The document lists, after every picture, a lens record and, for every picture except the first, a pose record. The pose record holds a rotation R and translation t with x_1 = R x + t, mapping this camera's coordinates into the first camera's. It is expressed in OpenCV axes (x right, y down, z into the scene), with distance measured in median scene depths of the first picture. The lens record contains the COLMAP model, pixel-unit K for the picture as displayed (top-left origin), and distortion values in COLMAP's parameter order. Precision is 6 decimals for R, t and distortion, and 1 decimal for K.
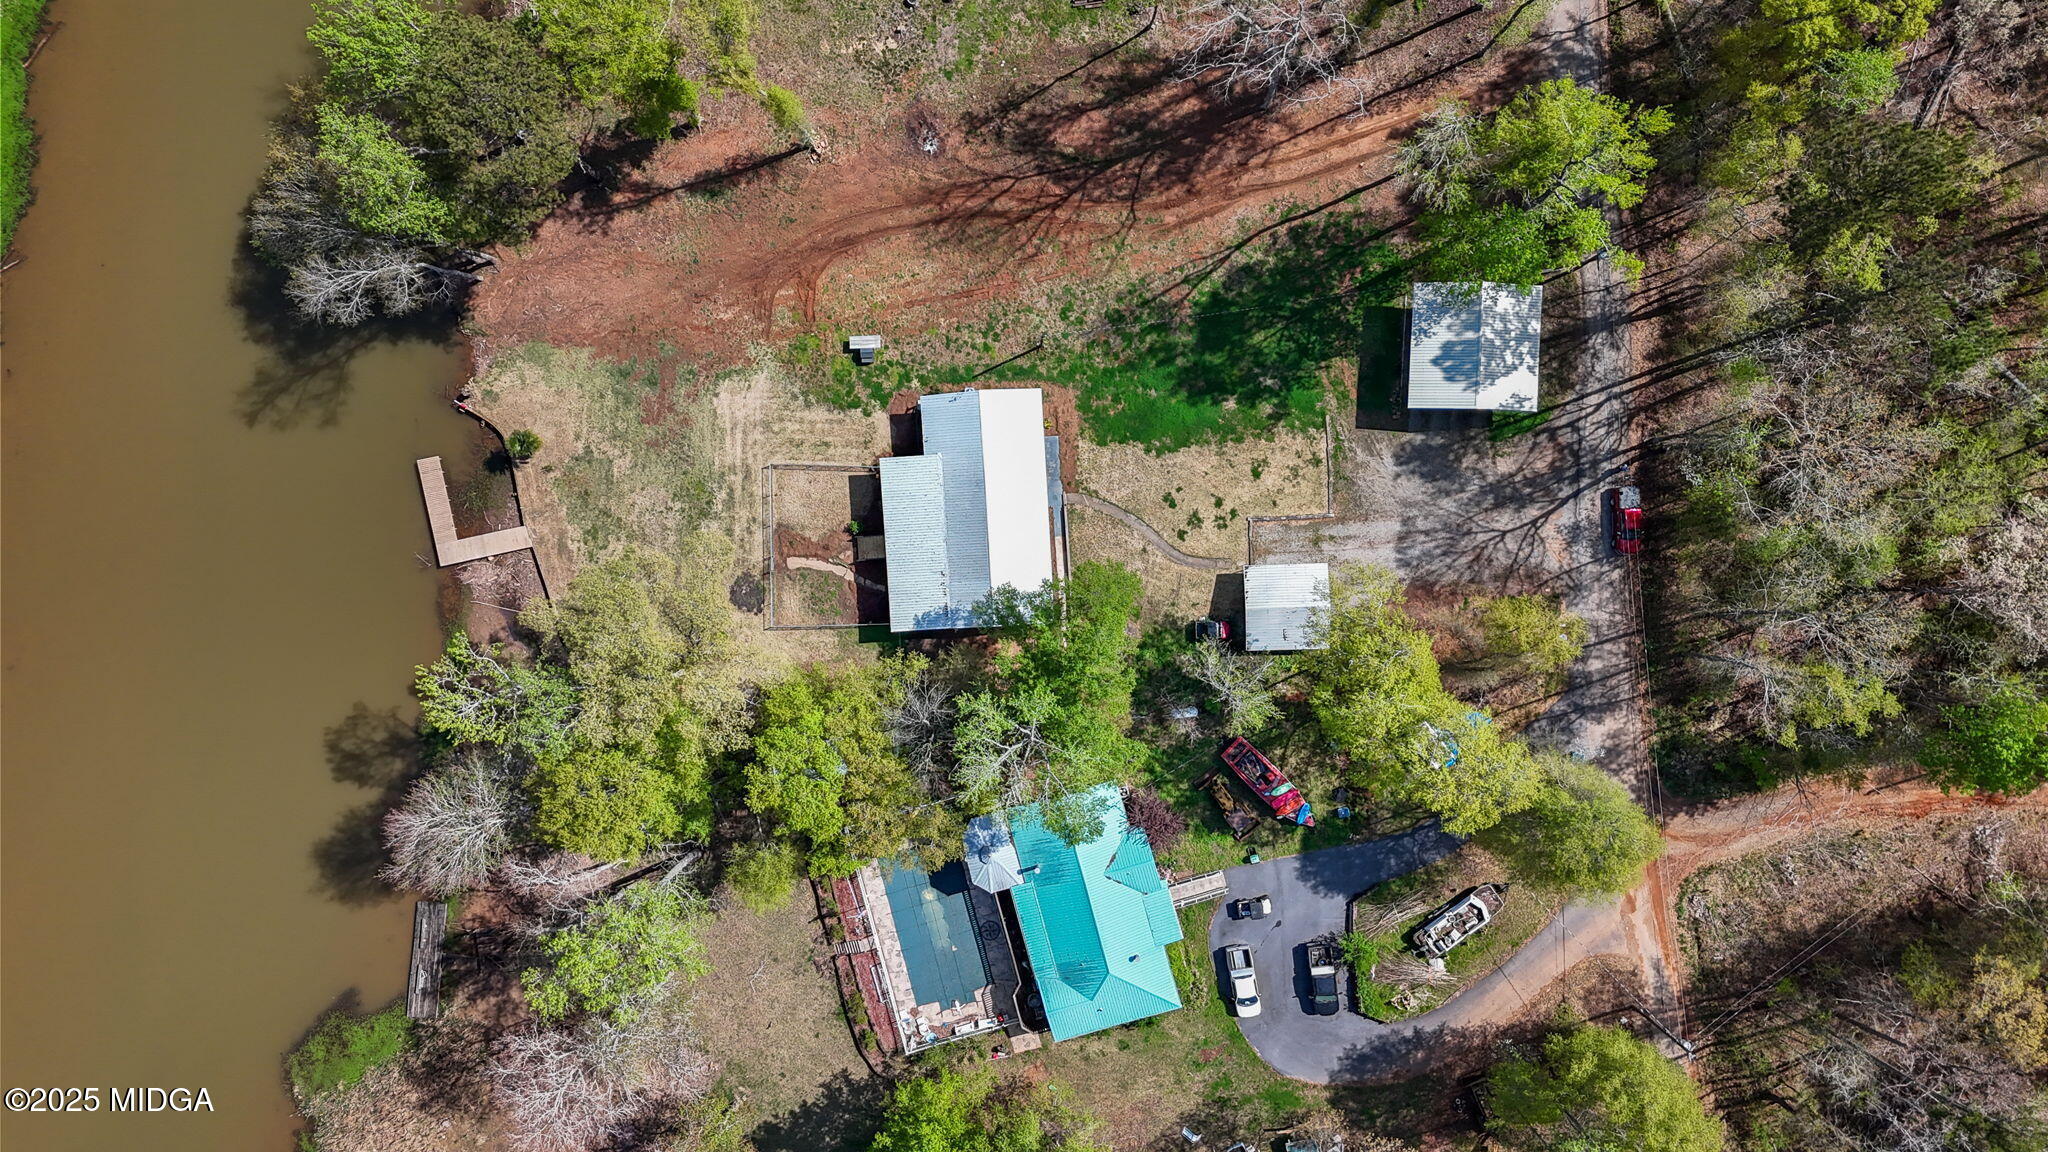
lens RADIAL K [[1561.7, 0, 1024.0], [0, 1561.7, 576.0], [0, 0, 1]] dist [0.088030, -0.095110]
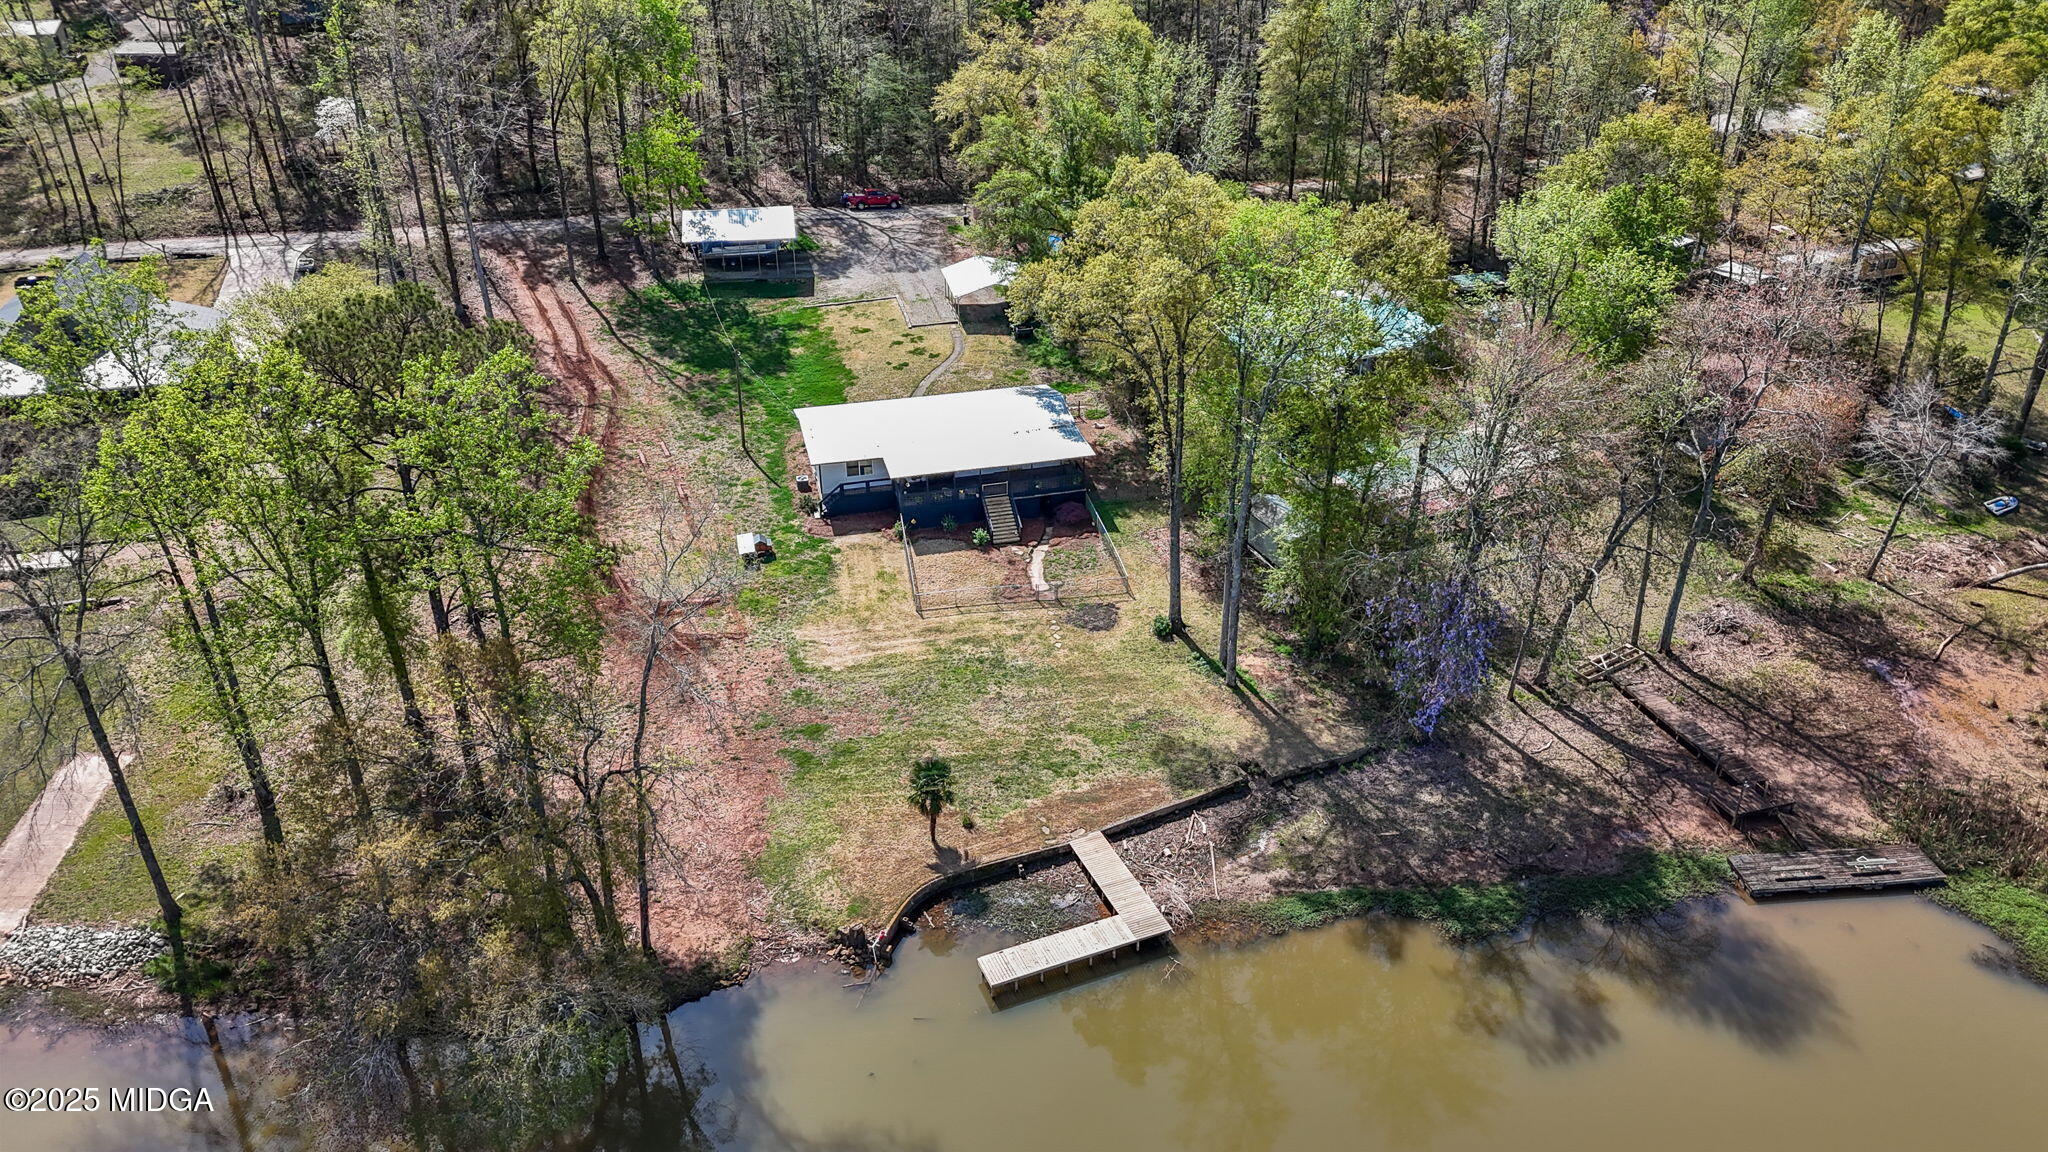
lens RADIAL K [[1561.7, 0, 1024.0], [0, 1561.7, 576.0], [0, 0, 1]] dist [0.088030, -0.095110]
pose [[-0.183842, -0.460773, 0.868269, -0.833831], [0.982558, -0.111260, 0.148998, -0.133578], [0.027949, 0.880517, 0.473190, 0.656678]]
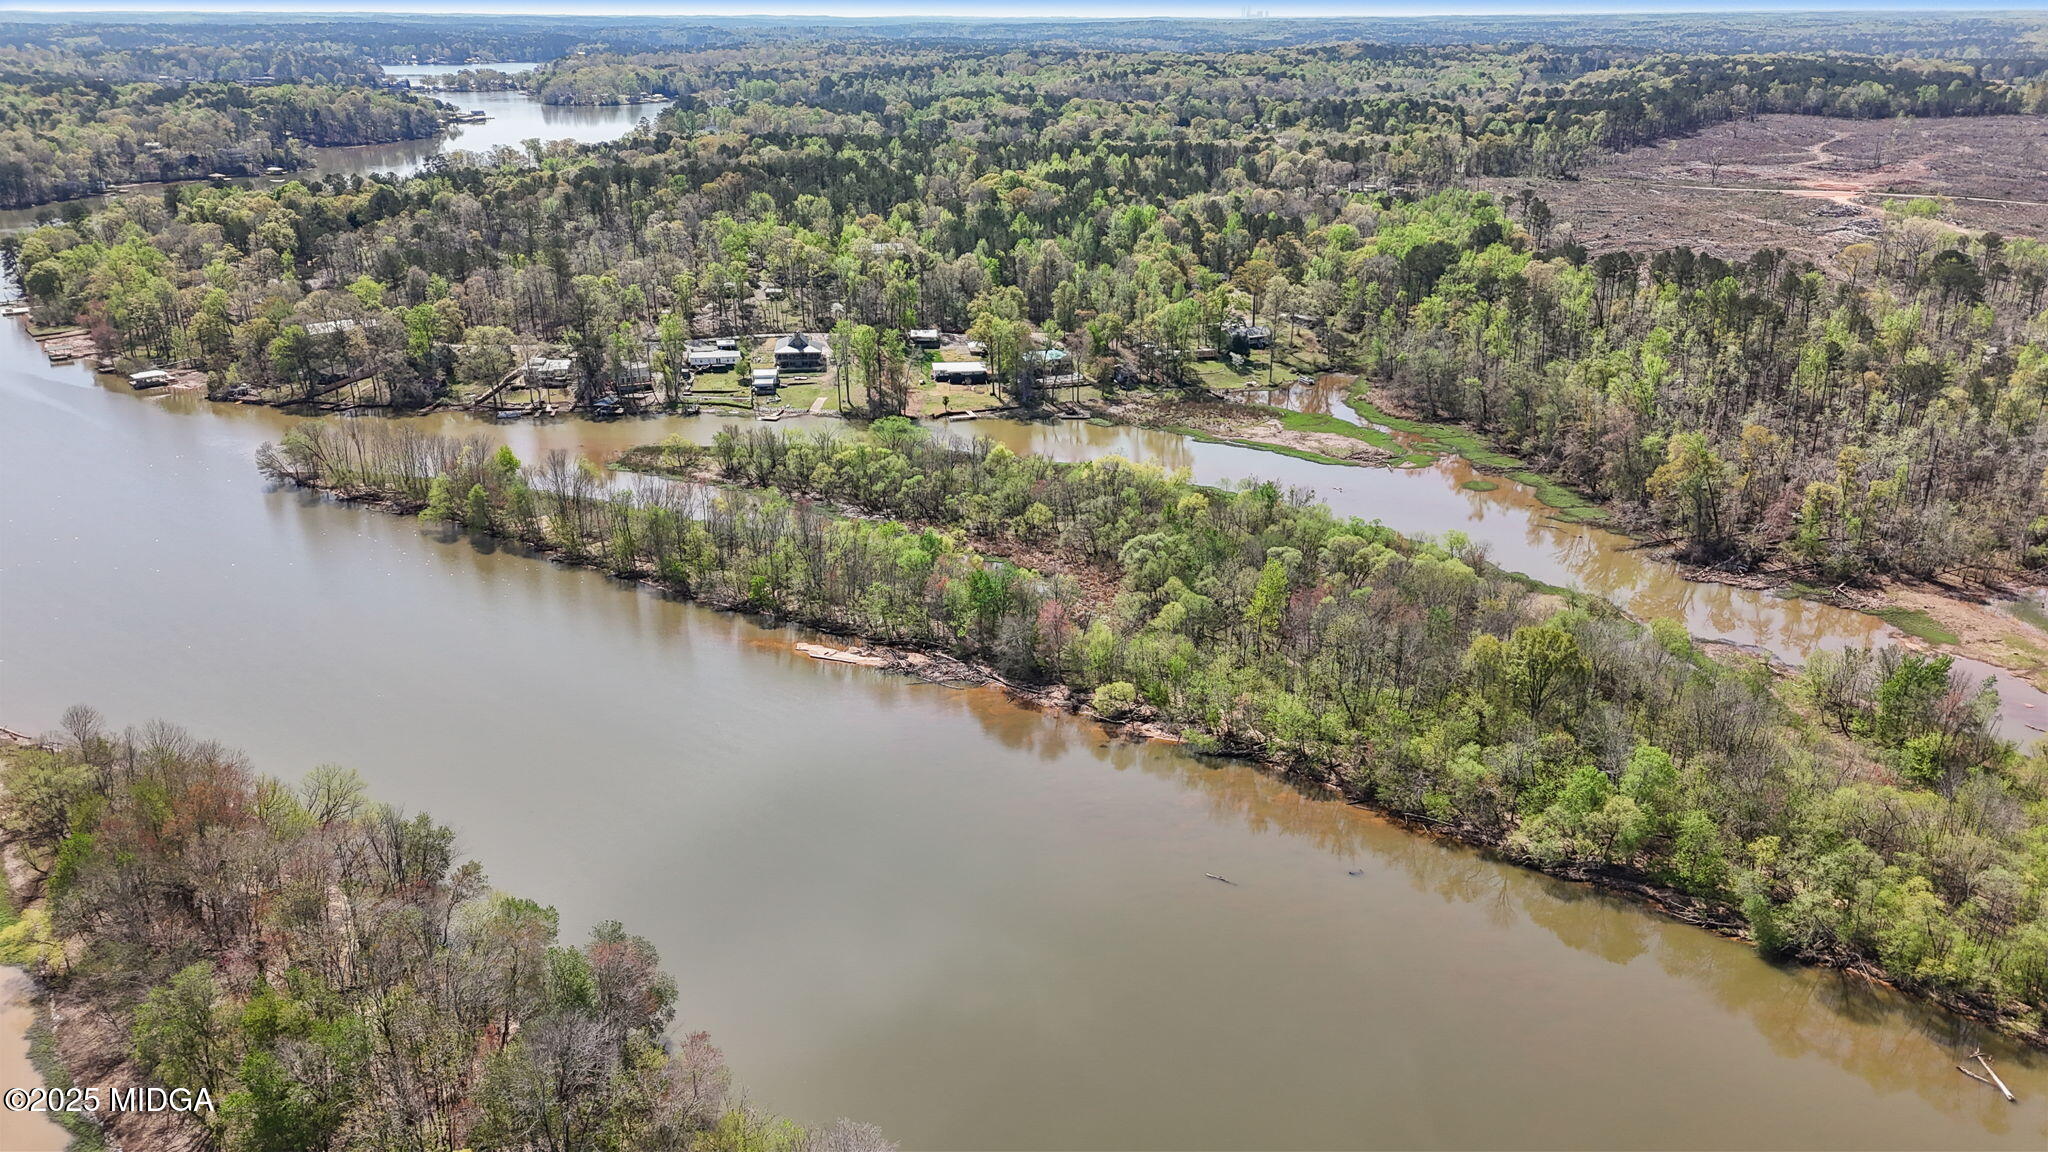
lens RADIAL K [[1561.7, 0, 1024.0], [0, 1561.7, 576.0], [0, 0, 1]] dist [0.088030, -0.095110]
pose [[-0.068132, -0.339411, 0.938168, -4.475129], [0.997552, -0.038018, 0.058690, -0.141789], [0.015747, 0.939870, 0.341170, 0.026638]]
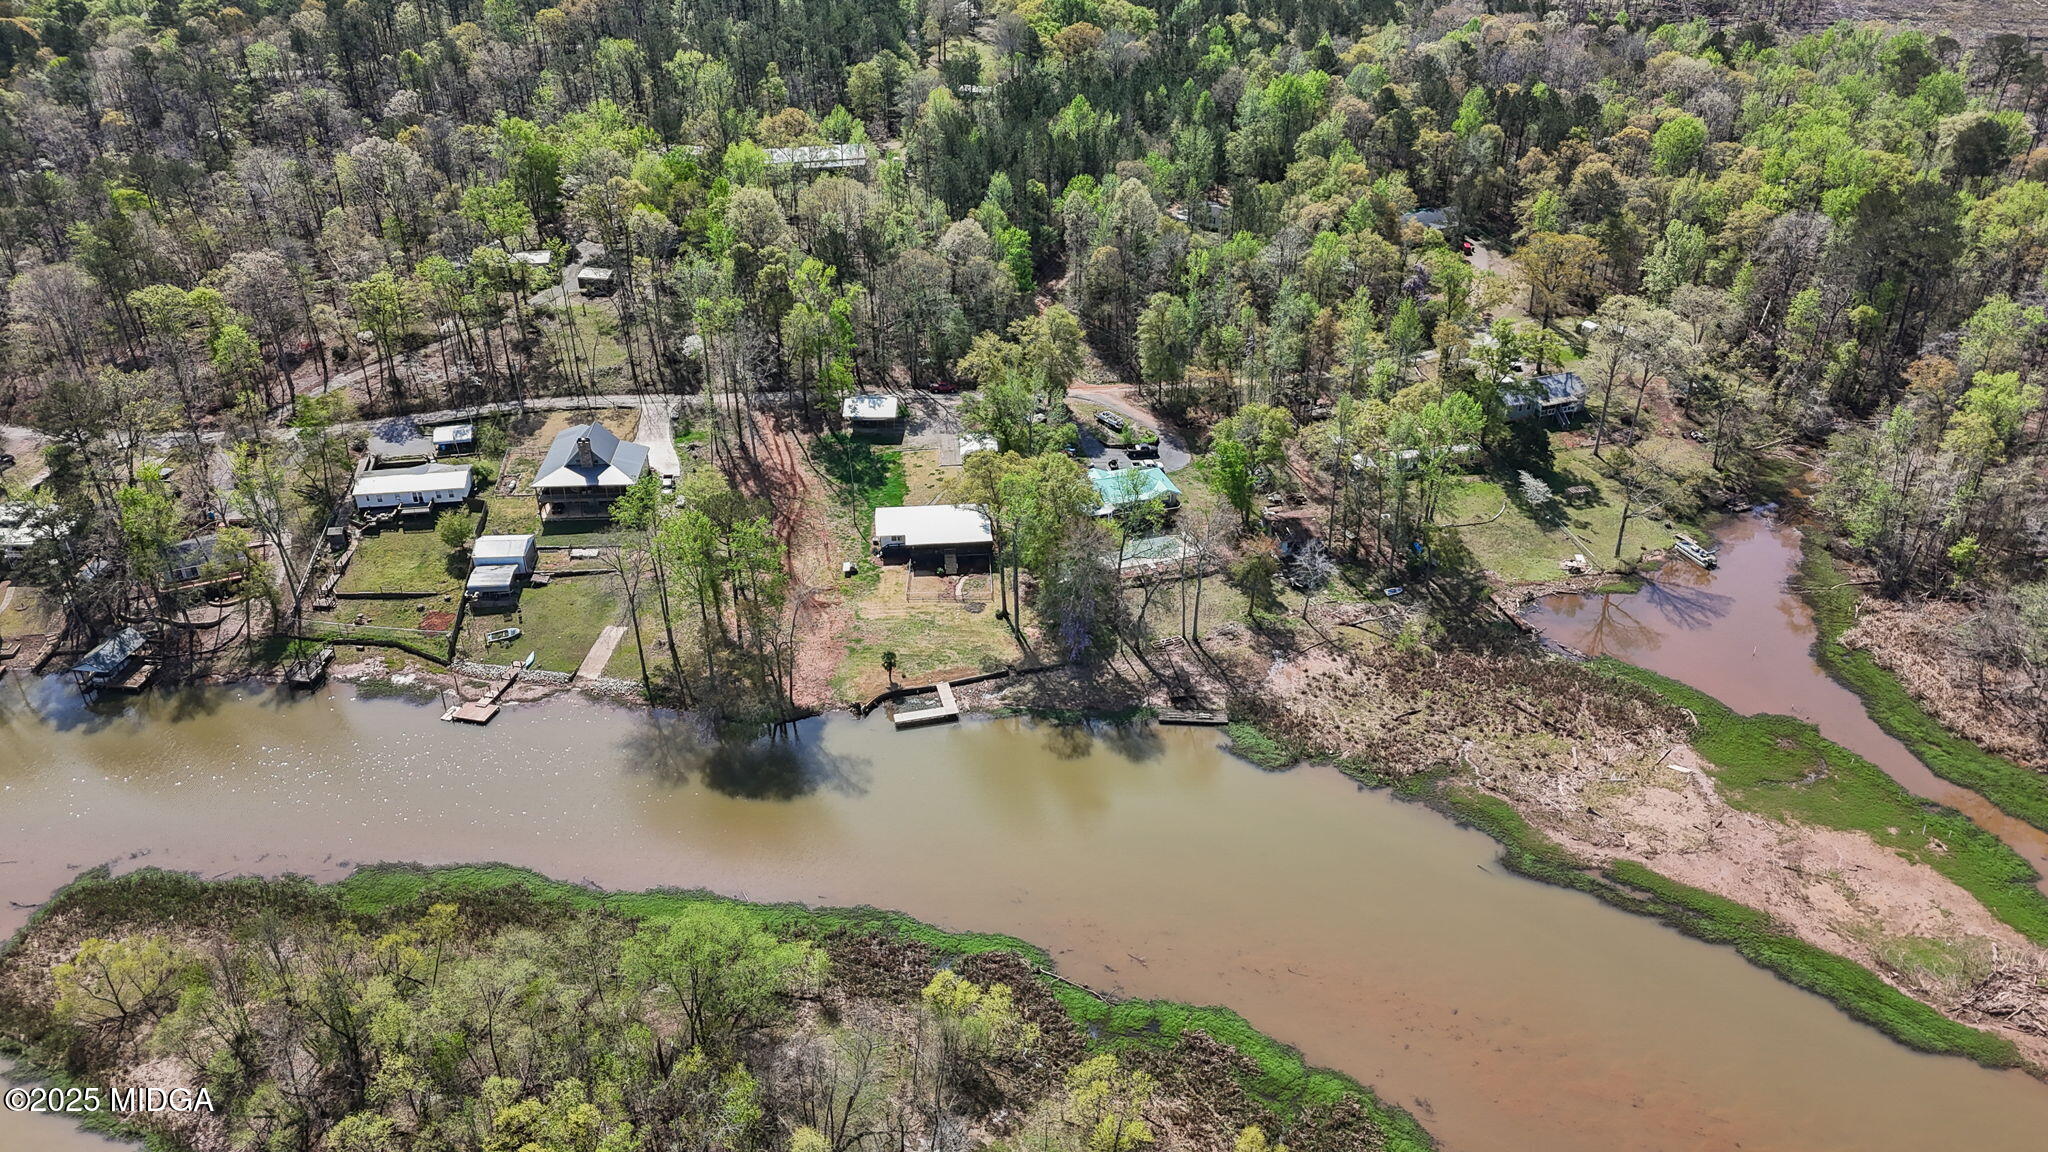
lens RADIAL K [[1561.7, 0, 1024.0], [0, 1561.7, 576.0], [0, 0, 1]] dist [0.088030, -0.095110]
pose [[-0.027493, -0.484714, 0.874241, -1.874767], [0.999377, -0.032678, 0.013310, 0.048778], [0.022117, 0.874062, 0.485310, 0.056307]]
